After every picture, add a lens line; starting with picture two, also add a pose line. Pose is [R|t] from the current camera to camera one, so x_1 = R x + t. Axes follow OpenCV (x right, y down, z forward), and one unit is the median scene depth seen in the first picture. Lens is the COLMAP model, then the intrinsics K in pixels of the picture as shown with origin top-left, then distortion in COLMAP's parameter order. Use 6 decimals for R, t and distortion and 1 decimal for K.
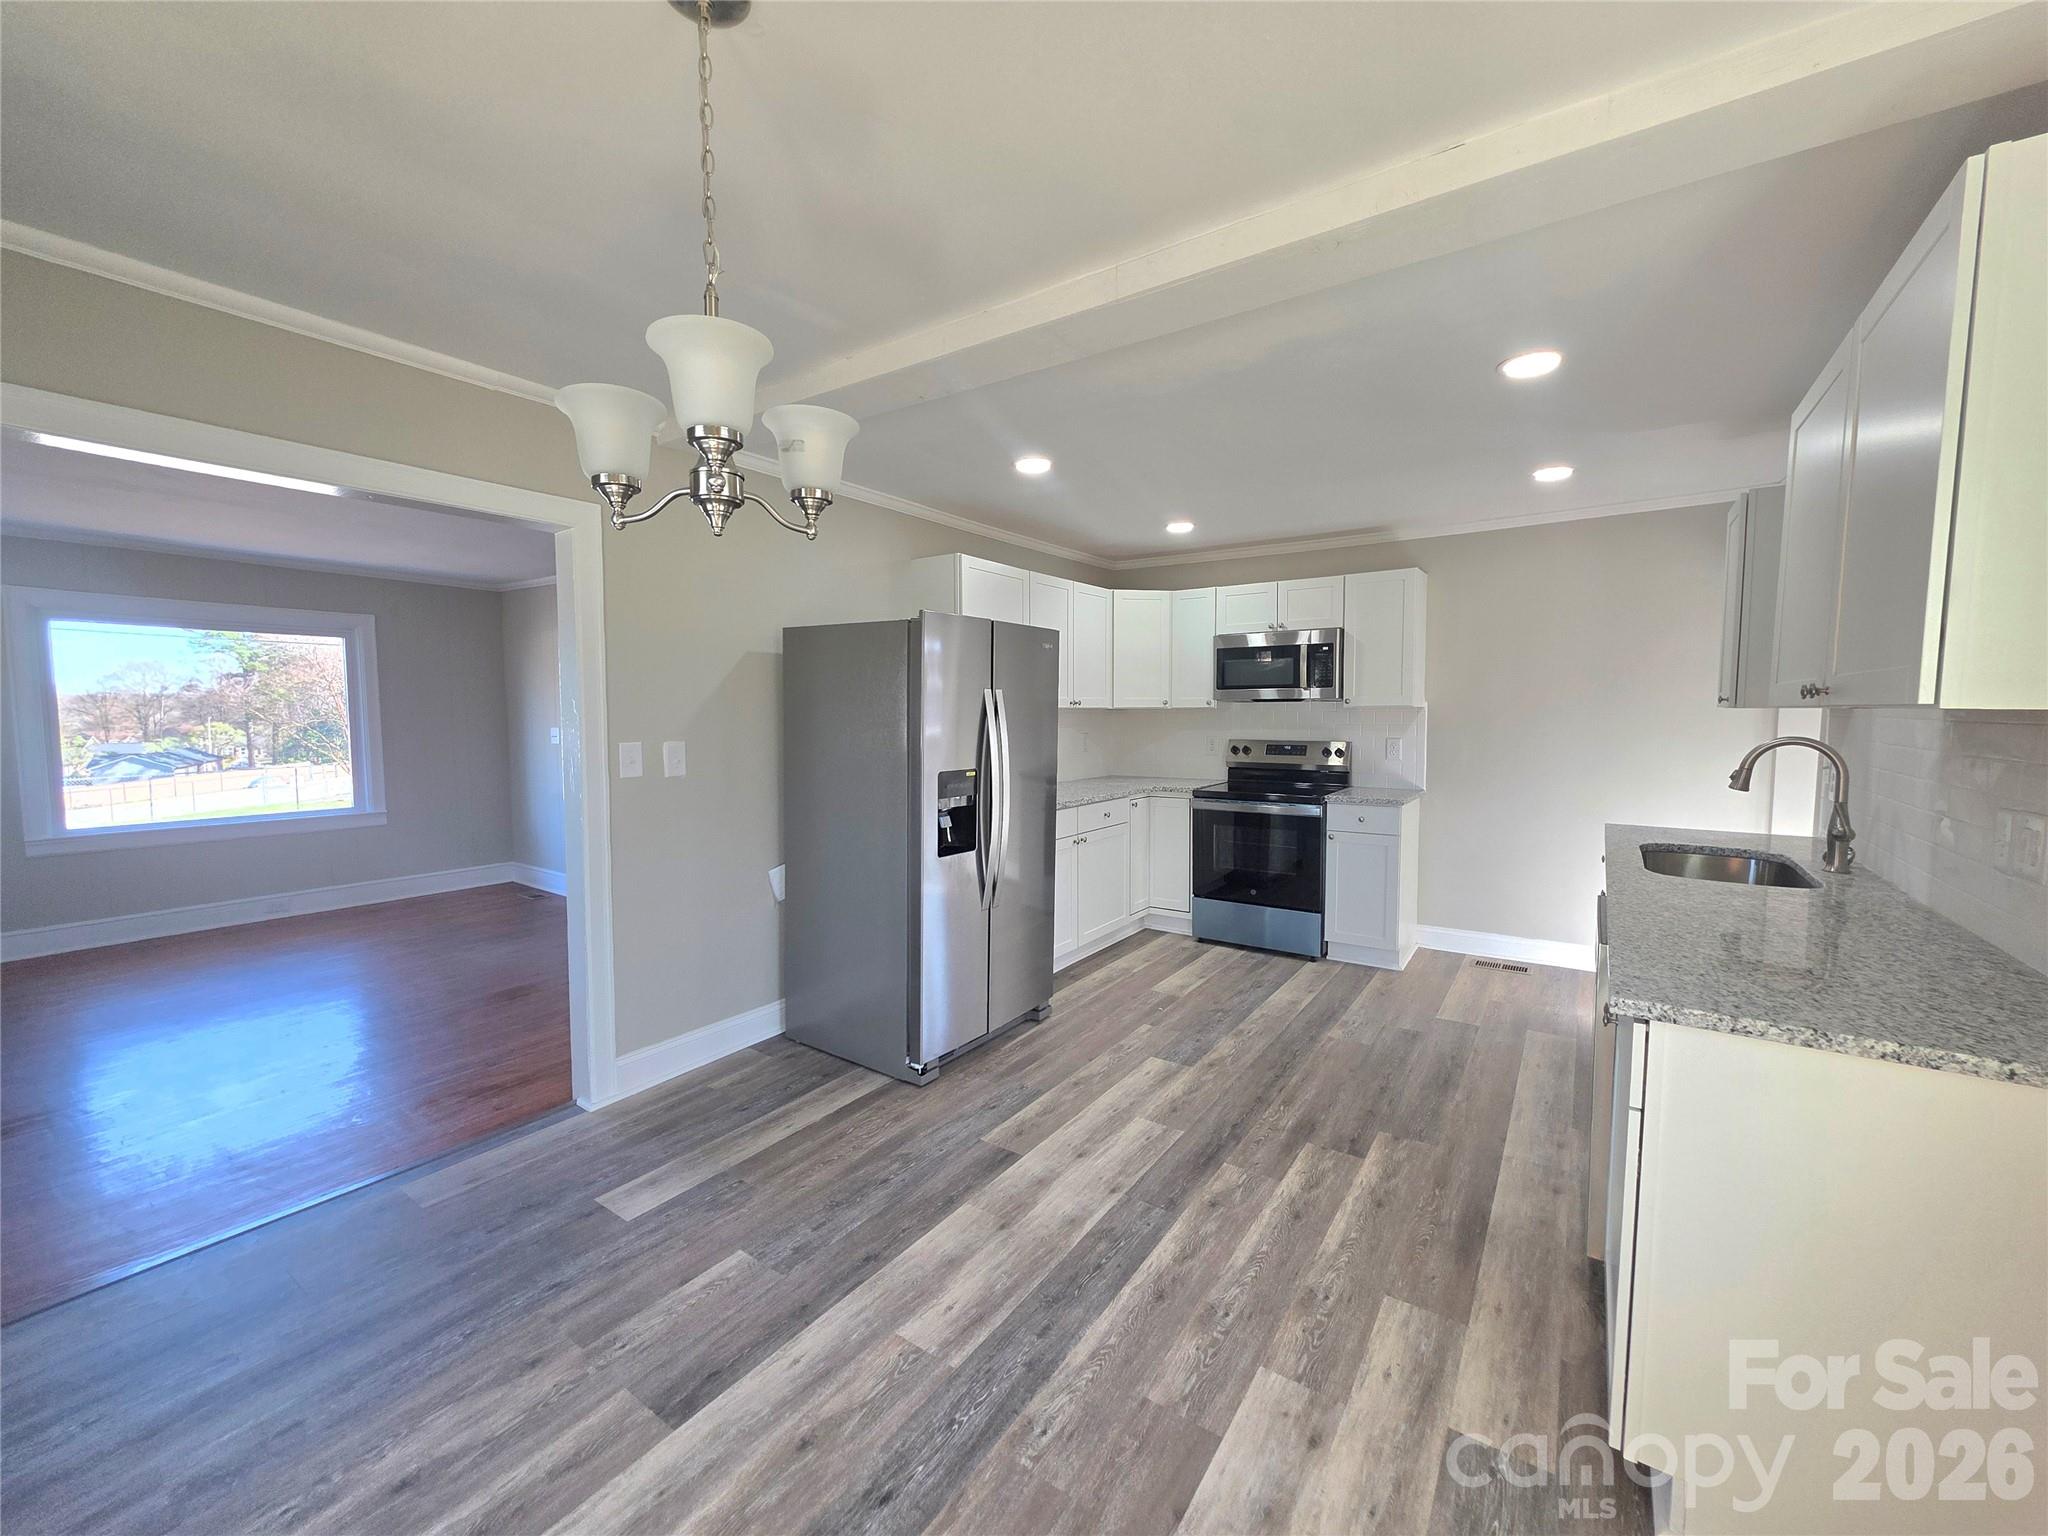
lens RADIAL K [[821.0, 0, 1018.8], [0, 821.0, 759.1], [0, 0, 1]] dist [-0.000166, 0.000823]
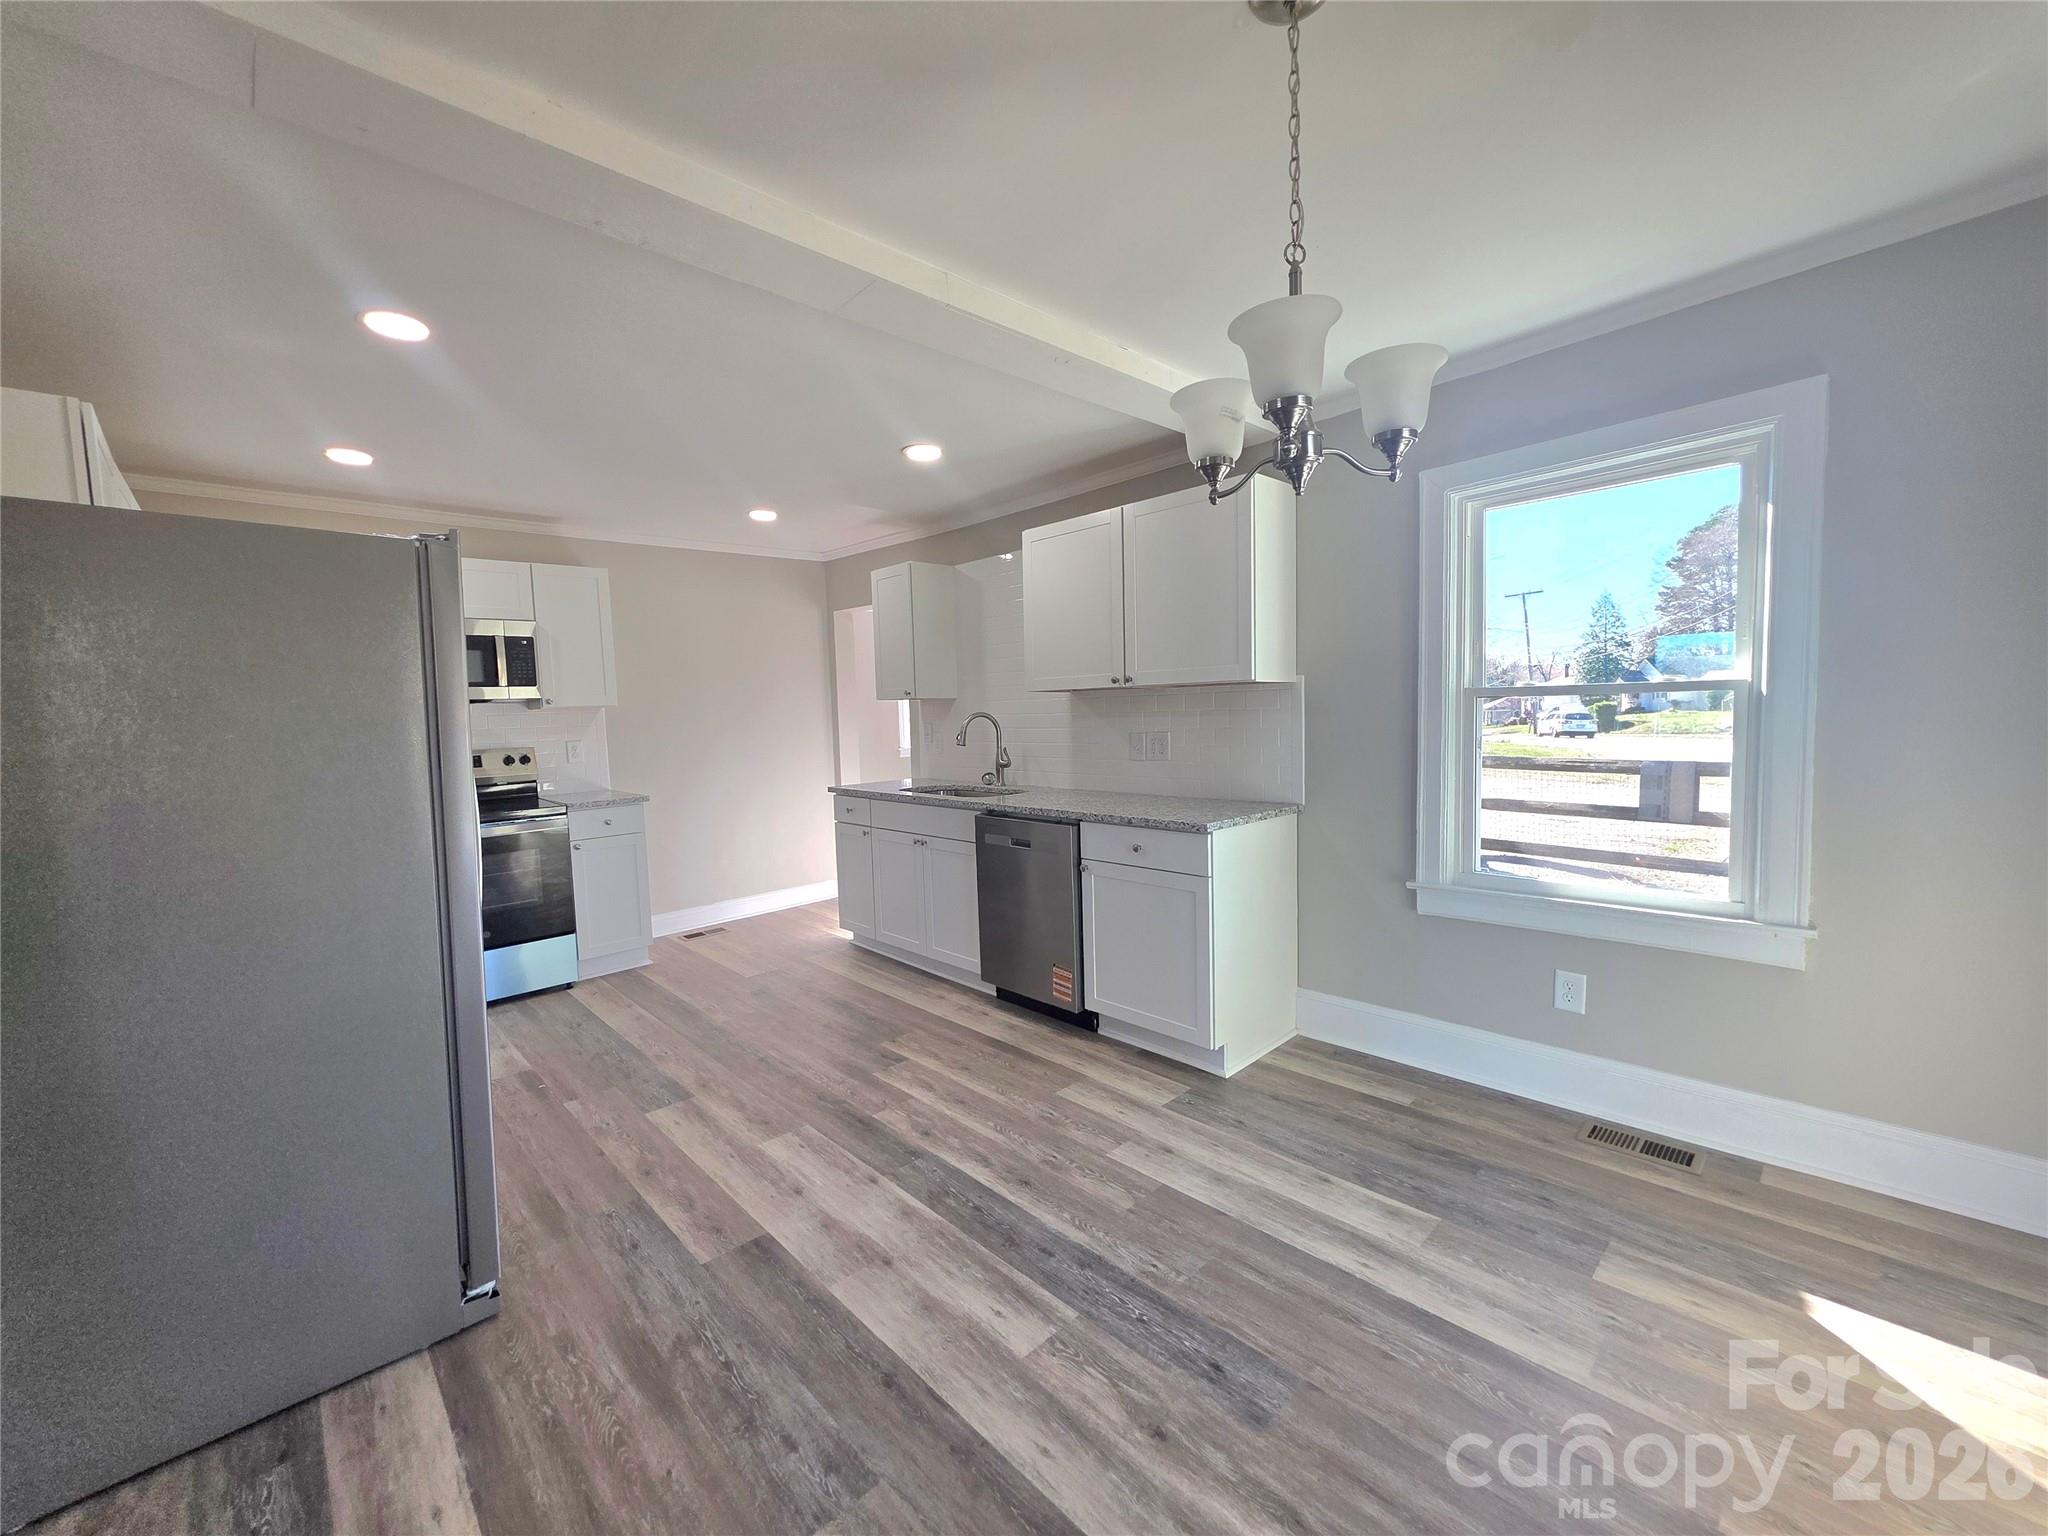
lens RADIAL K [[821.0, 0, 1018.1], [0, 821.0, 759.7], [0, 0, 1]] dist [-0.000166, 0.000823]
pose [[0.206534, -0.067971, 0.976076, -0.705916], [0.092111, 0.994504, 0.049764, -0.005935], [-0.974094, 0.079630, 0.211660, 0.537181]]
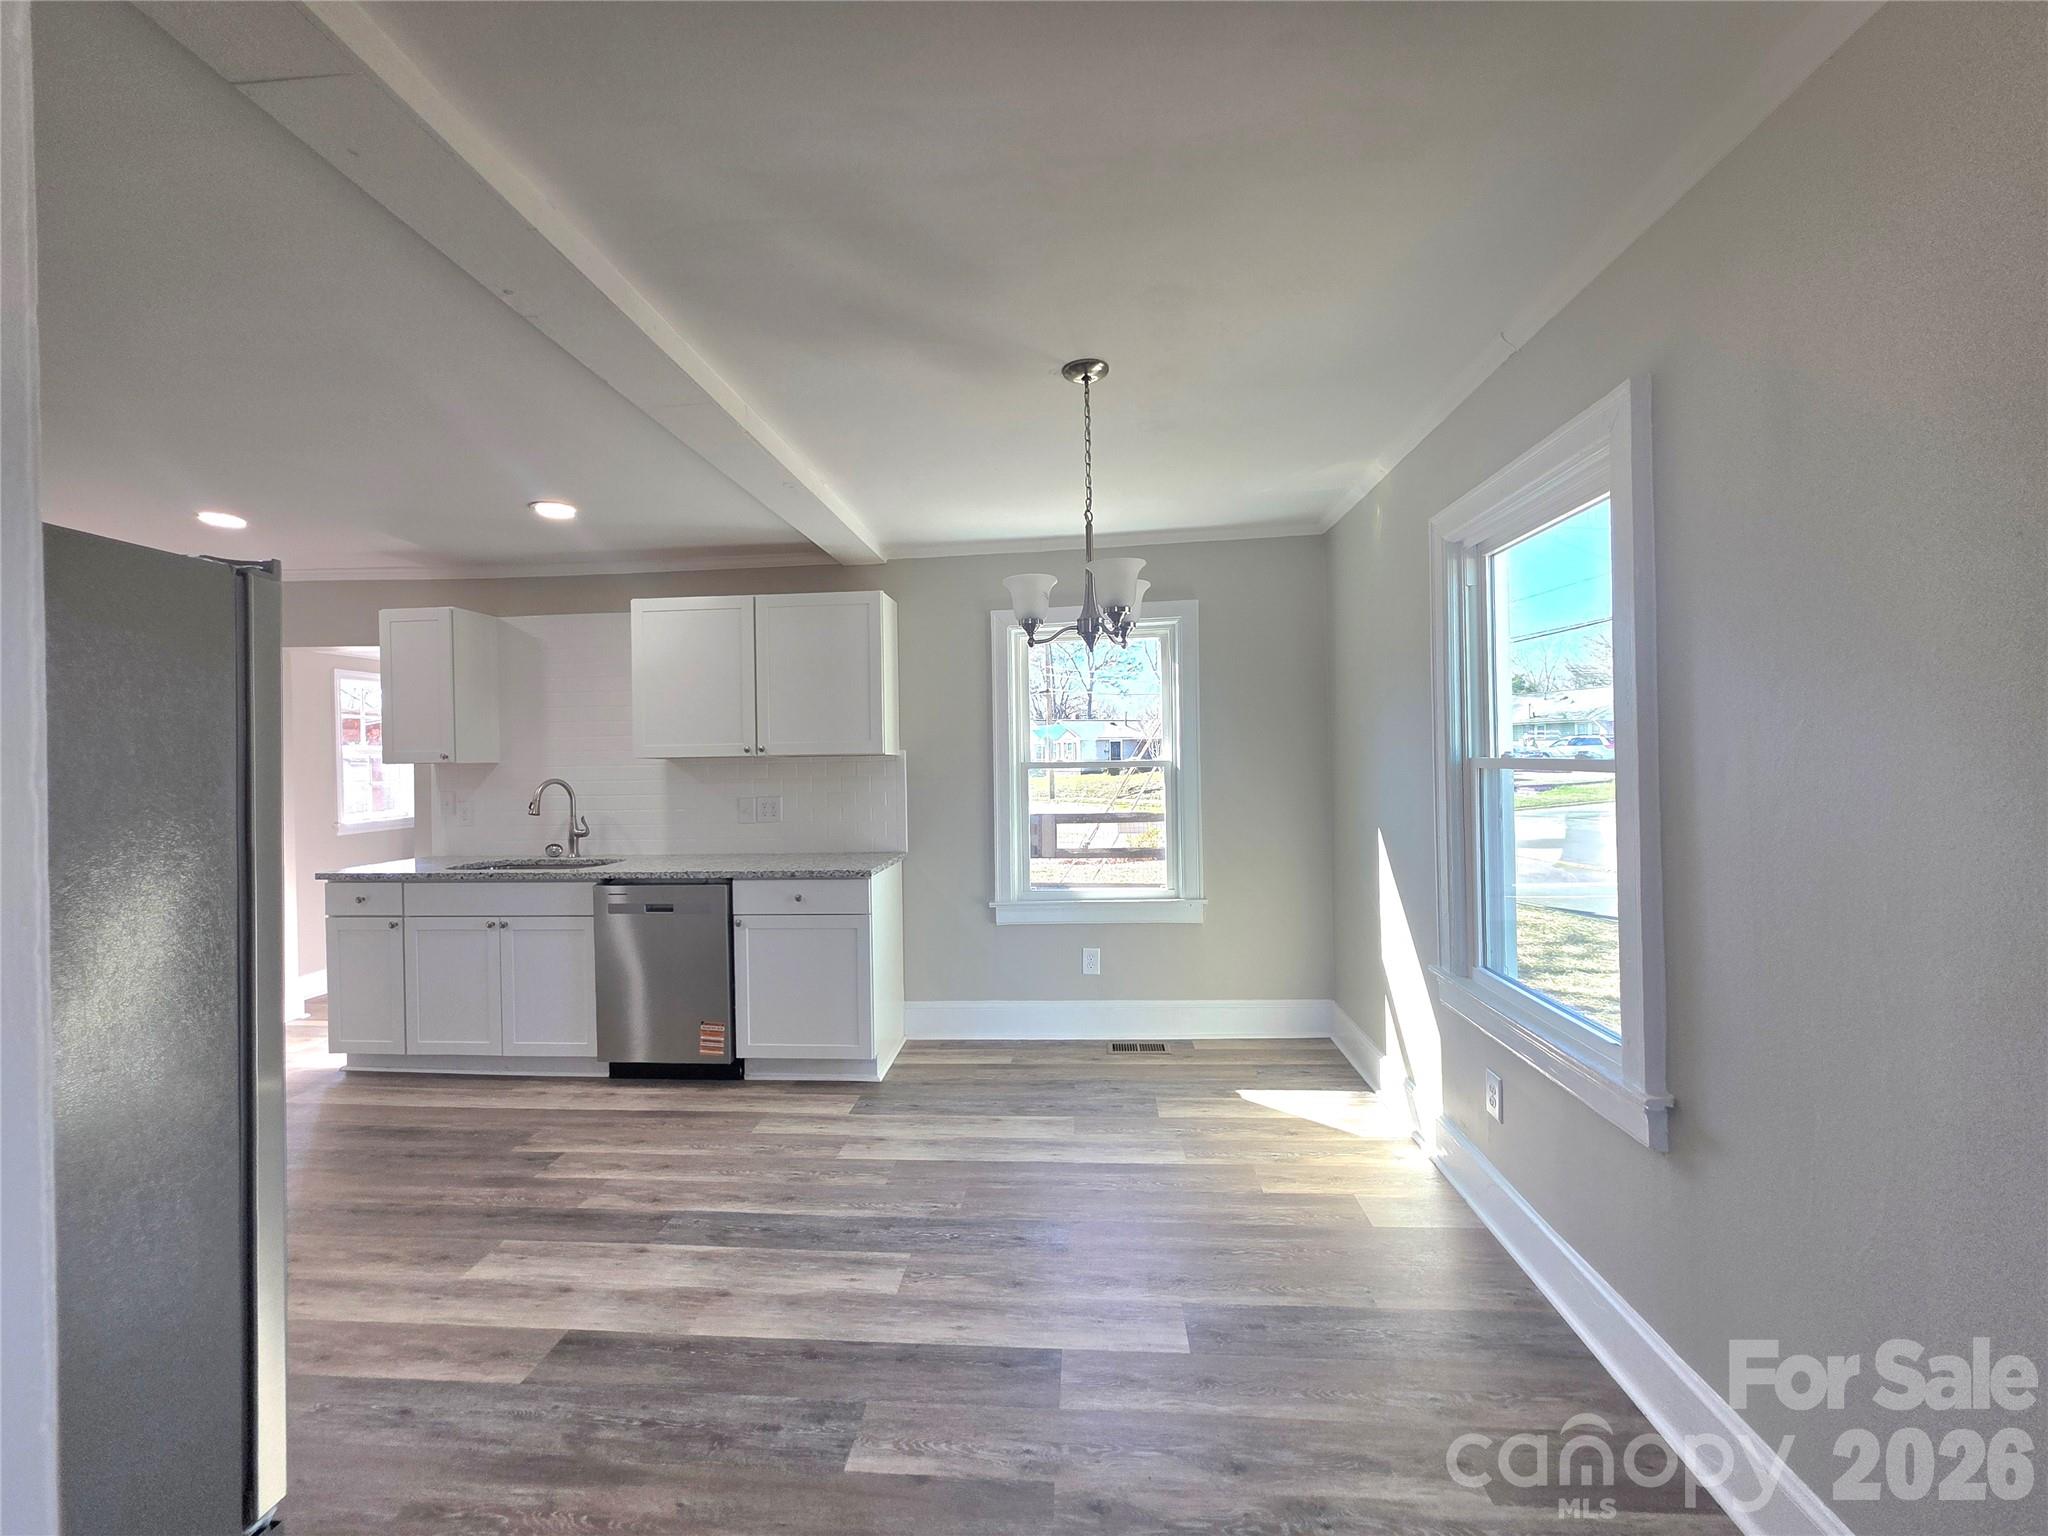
lens RADIAL K [[821.0, 0, 1017.6], [0, 821.0, 757.1], [0, 0, 1]] dist [-0.000166, 0.000823]
pose [[-0.497754, 0.011783, 0.867238, -0.874377], [0.073026, 0.996926, 0.028369, -0.046618], [-0.864239, 0.077452, -0.497084, 0.966670]]
